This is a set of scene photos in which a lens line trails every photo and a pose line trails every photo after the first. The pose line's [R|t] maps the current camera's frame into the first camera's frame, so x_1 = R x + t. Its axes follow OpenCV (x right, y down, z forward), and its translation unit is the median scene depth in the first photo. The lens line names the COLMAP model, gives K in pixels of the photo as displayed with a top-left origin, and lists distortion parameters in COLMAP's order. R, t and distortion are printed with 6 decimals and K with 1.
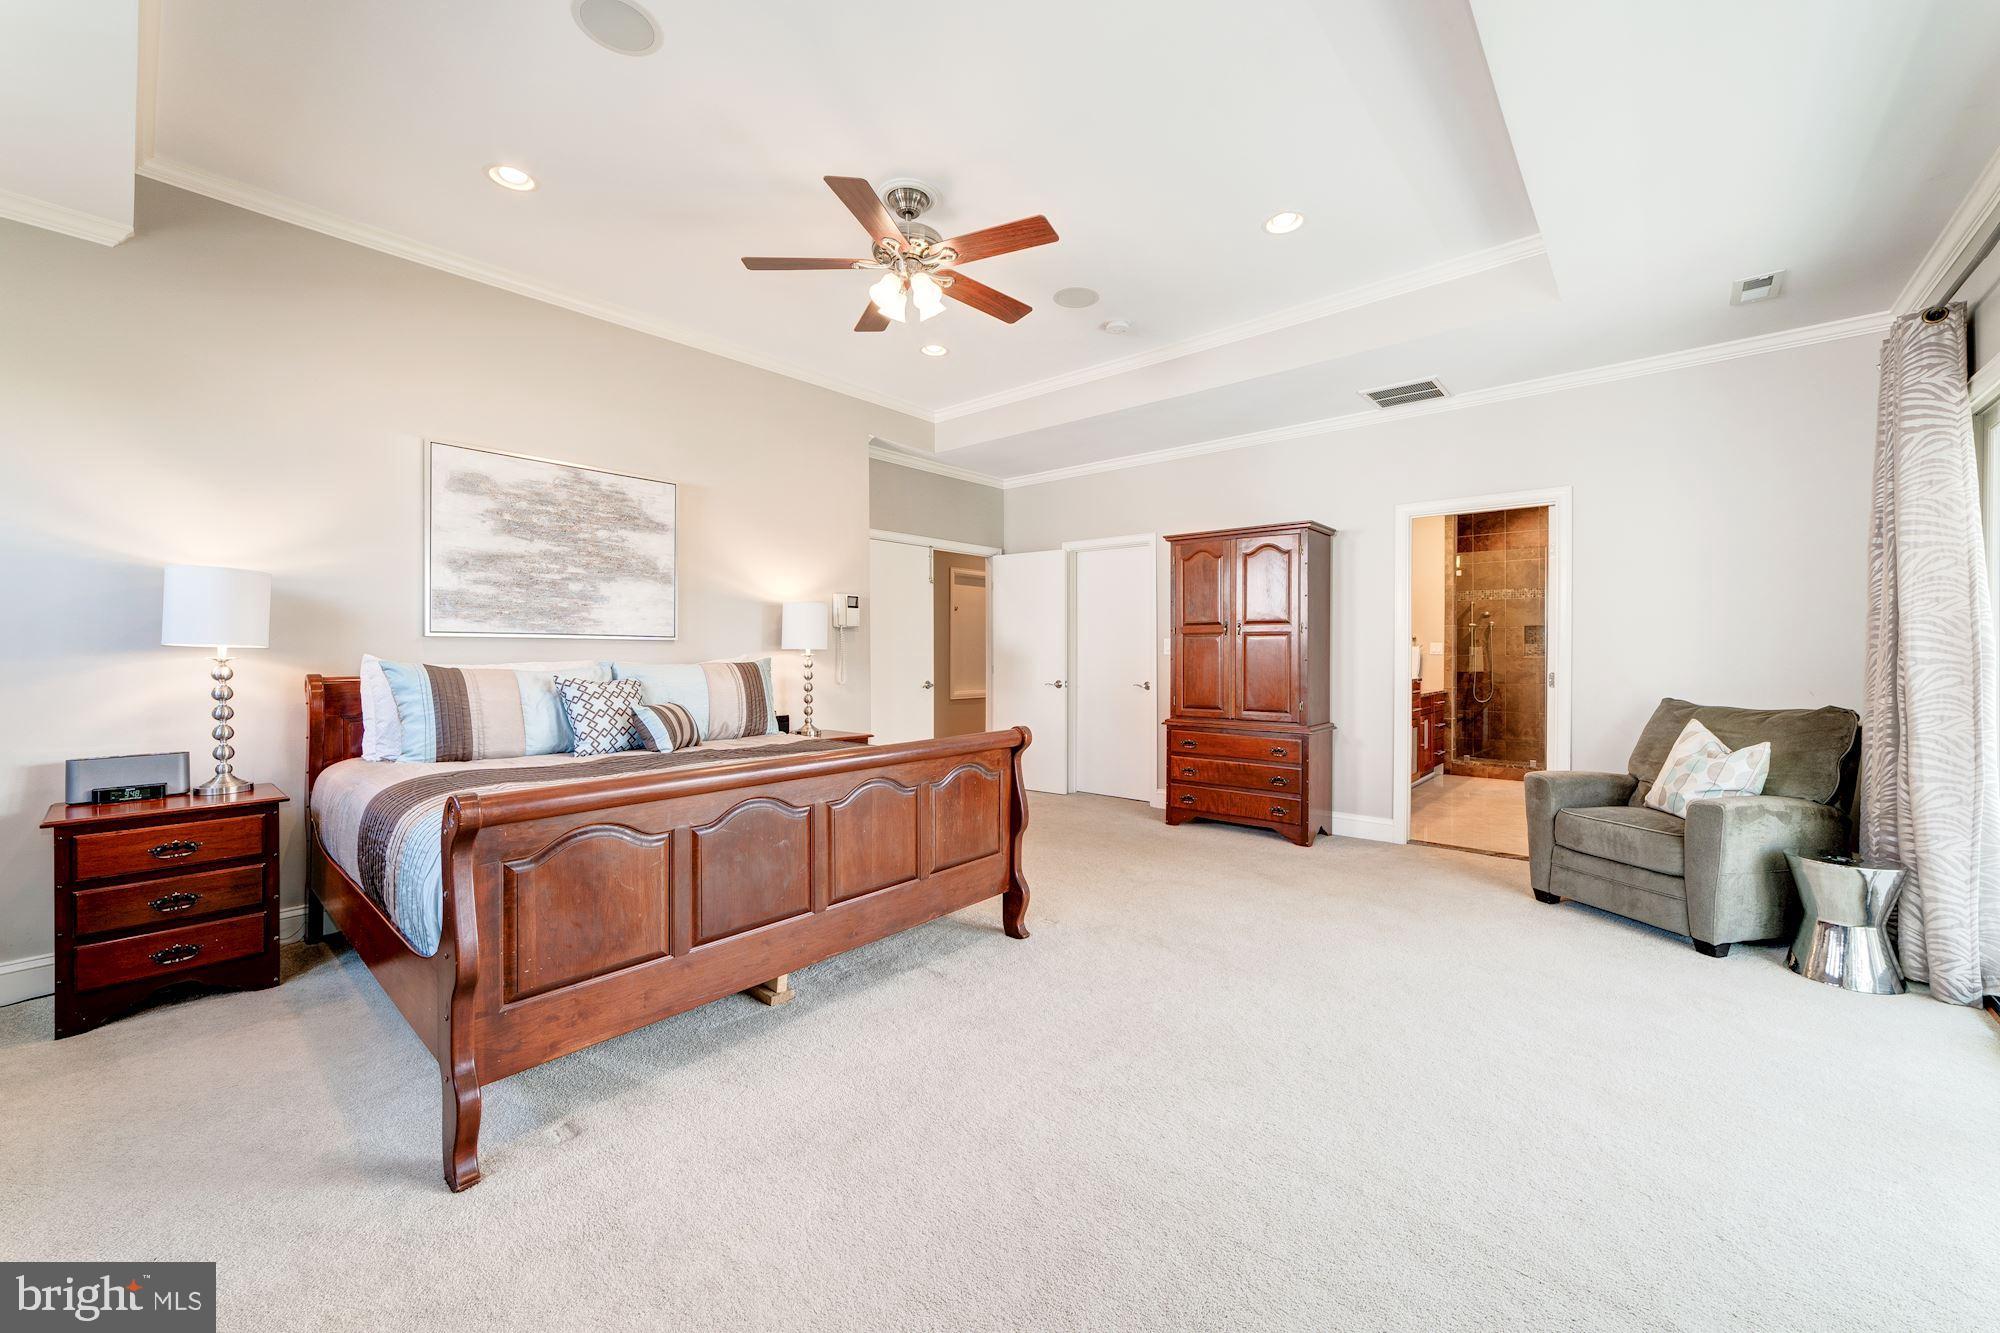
lens RADIAL K [[763.6, 0, 1003.9], [0, 763.6, 655.1], [0, 0, 1]] dist [0.002214, 0.000514]
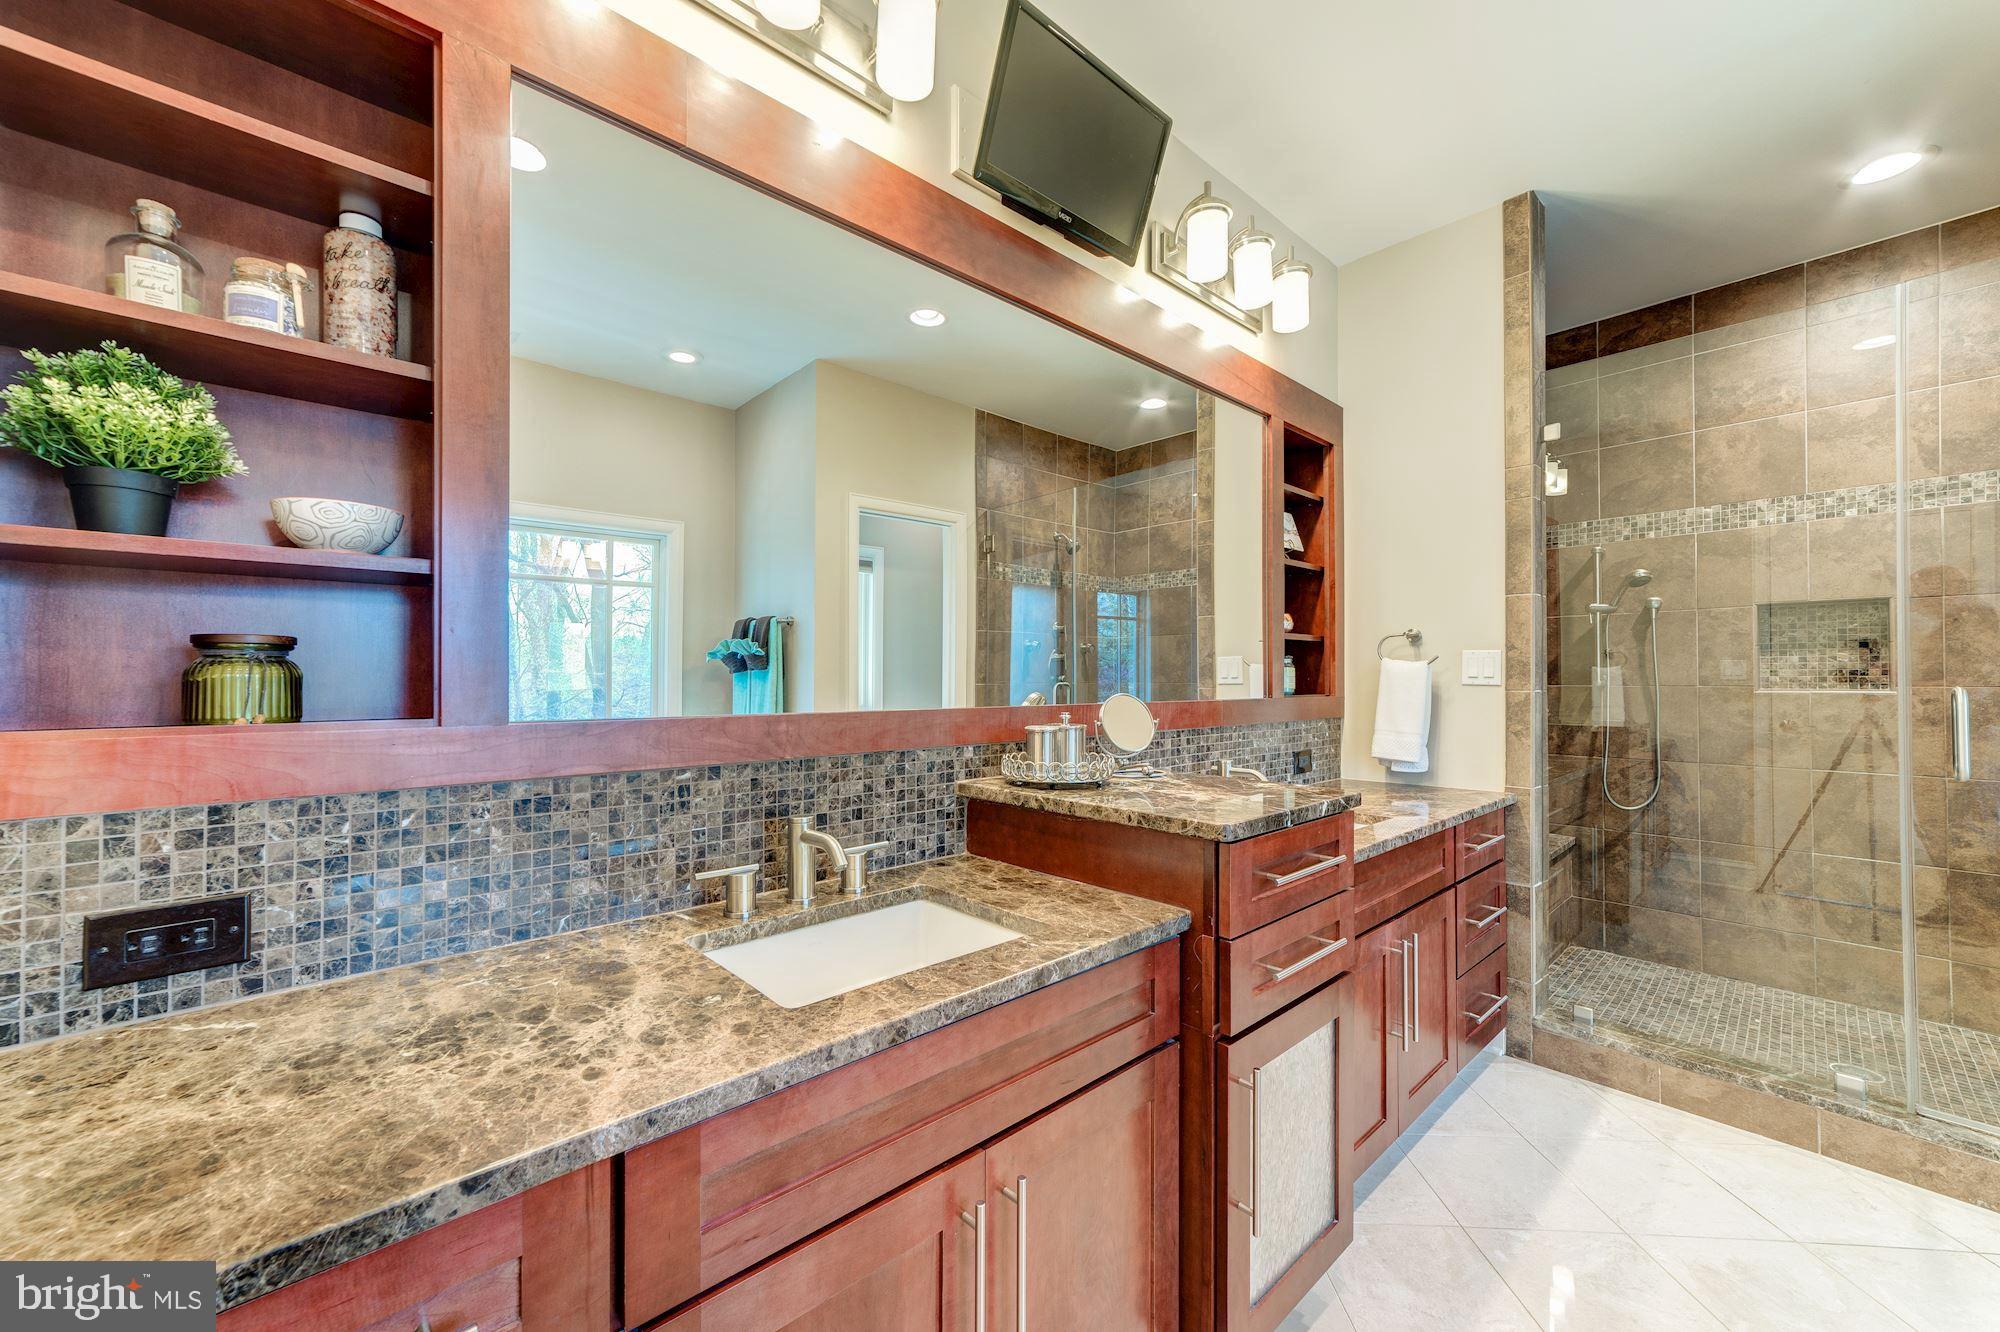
lens RADIAL K [[763.6, 0, 997.5], [0, 763.6, 671.8], [0, 0, 1]] dist [0.002214, 0.000514]
pose [[0.993280, -0.000795, -0.115732, 0.367663], [-0.000705, 0.999916, -0.012919, -0.002019], [0.115732, 0.012914, 0.993196, 0.600265]]
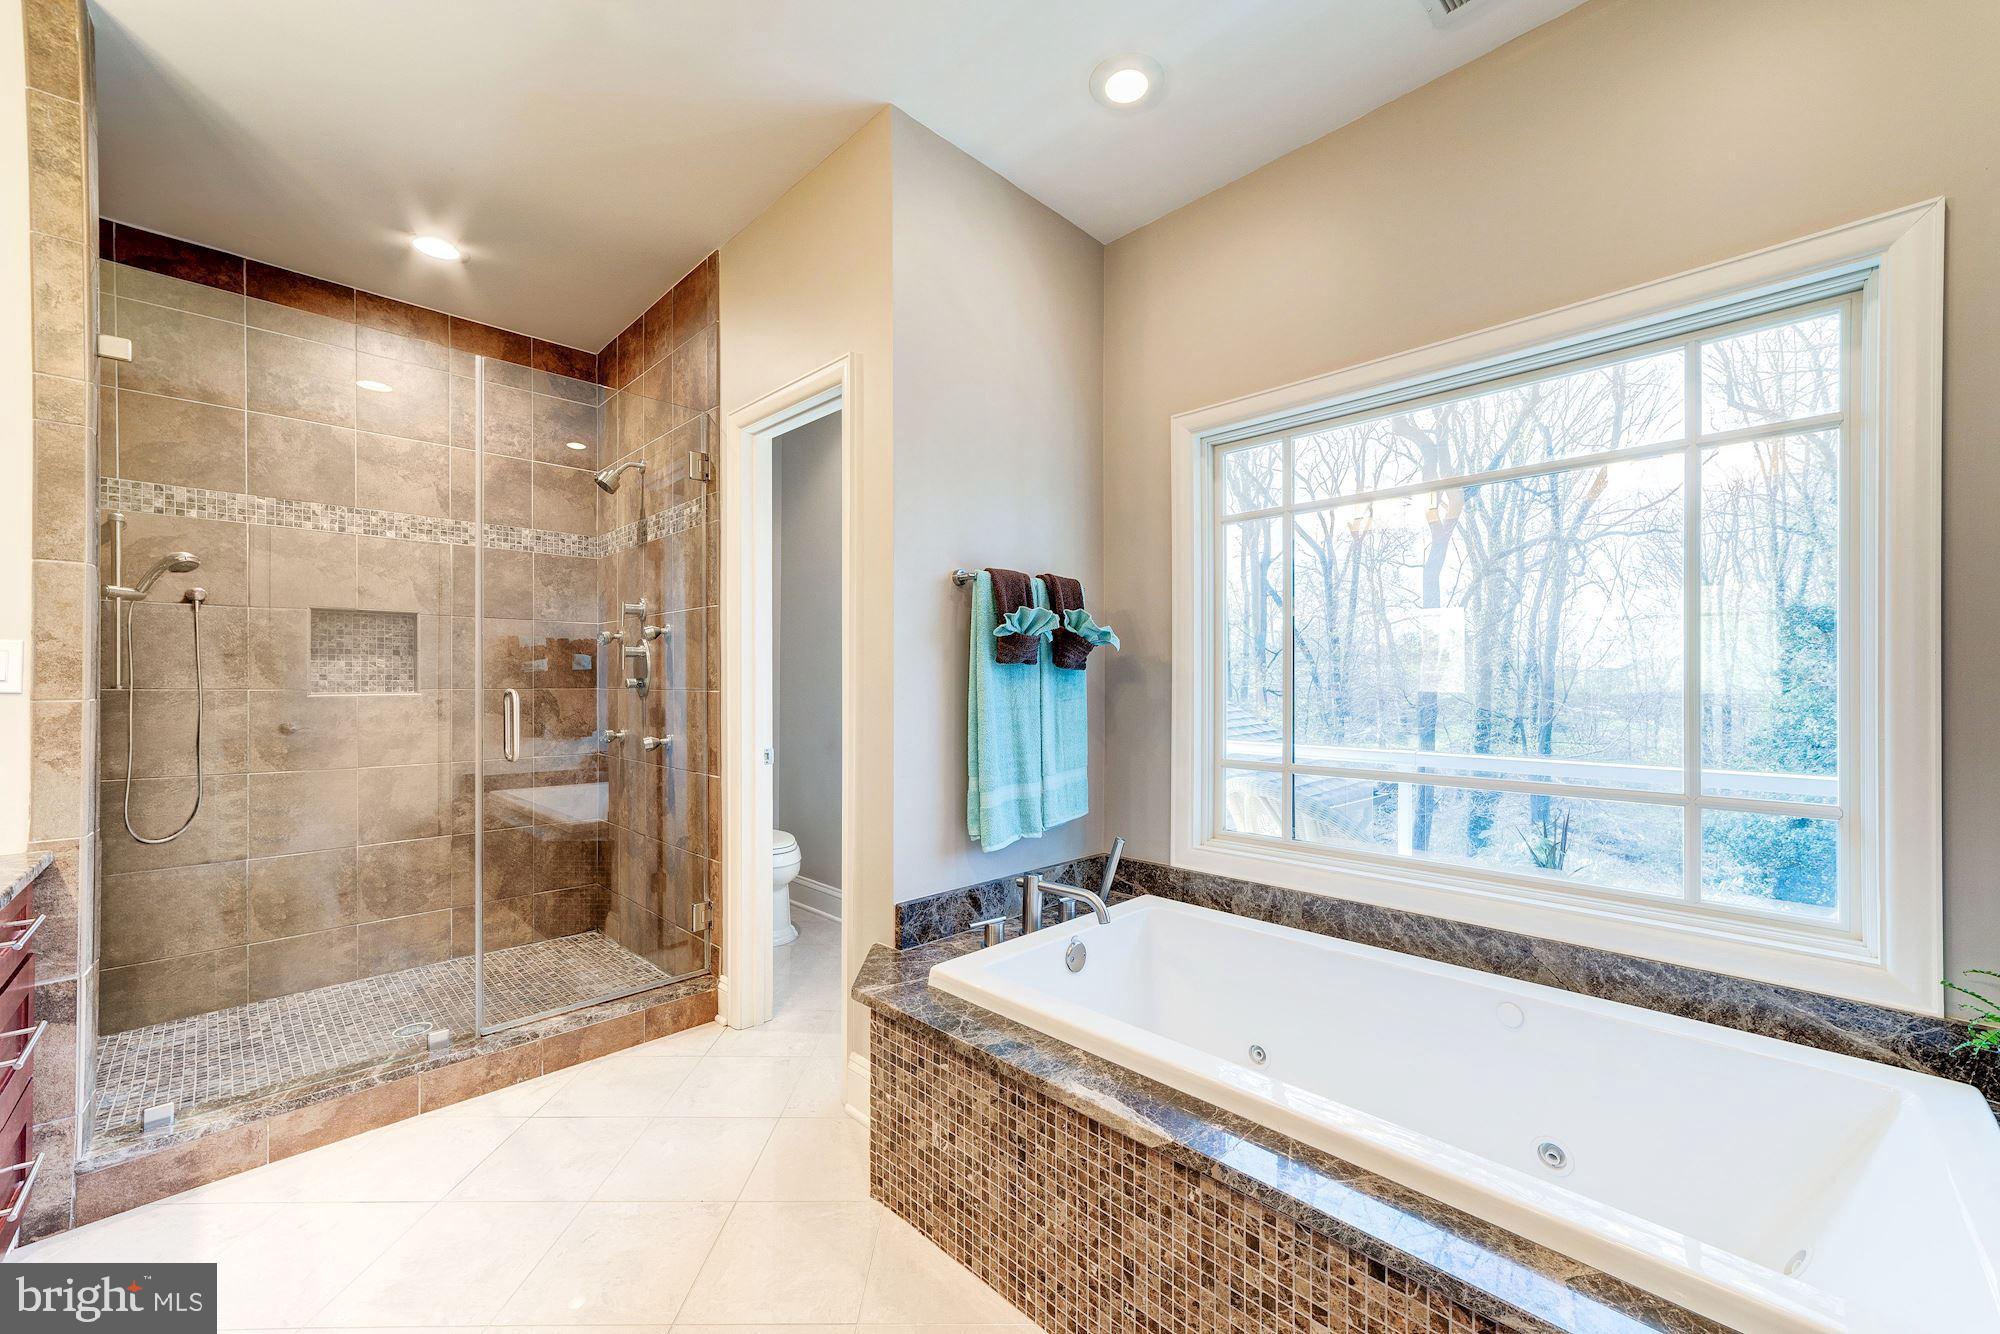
lens RADIAL K [[763.6, 0, 1005.2], [0, 763.6, 680.0], [0, 0, 1]] dist [0.002214, 0.000514]
pose [[0.060487, 0.002025, 0.998167, 0.344223], [0.006151, 0.999978, -0.002402, -0.002096], [-0.998150, 0.006285, 0.060473, 0.653118]]
